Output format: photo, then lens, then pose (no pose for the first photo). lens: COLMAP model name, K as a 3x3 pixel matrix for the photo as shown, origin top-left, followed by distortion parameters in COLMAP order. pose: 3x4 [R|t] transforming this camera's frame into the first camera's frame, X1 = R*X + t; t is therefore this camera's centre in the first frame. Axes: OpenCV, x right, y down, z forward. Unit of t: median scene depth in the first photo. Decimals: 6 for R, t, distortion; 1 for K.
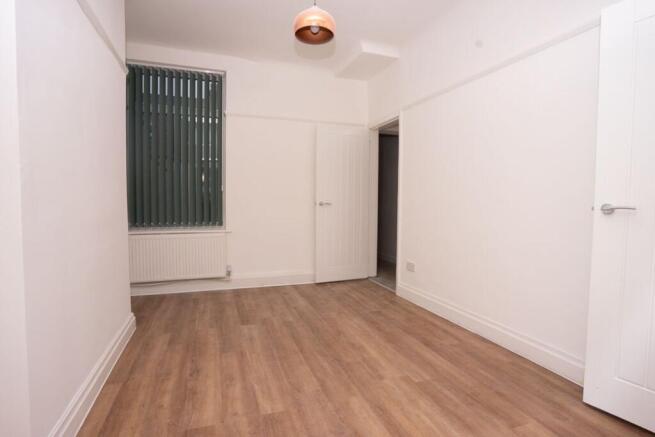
lens RADIAL K [[320.8, 0, 327.2], [0, 320.8, 216.4], [0, 0, 1]] dist [-0.075534, 0.033898]
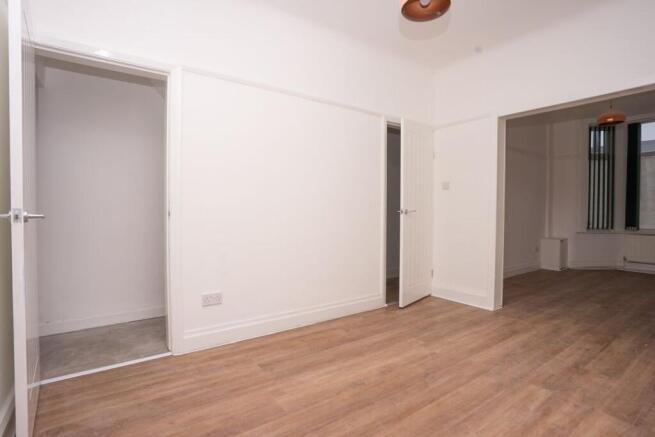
lens RADIAL K [[320.8, 0, 327.2], [0, 320.8, 216.4], [0, 0, 1]] dist [-0.075534, 0.033898]
pose [[-0.258905, -0.027646, 0.965507, -0.747591], [0.040454, 0.998403, 0.039435, -0.068798], [-0.965055, 0.049268, -0.257373, 1.433468]]
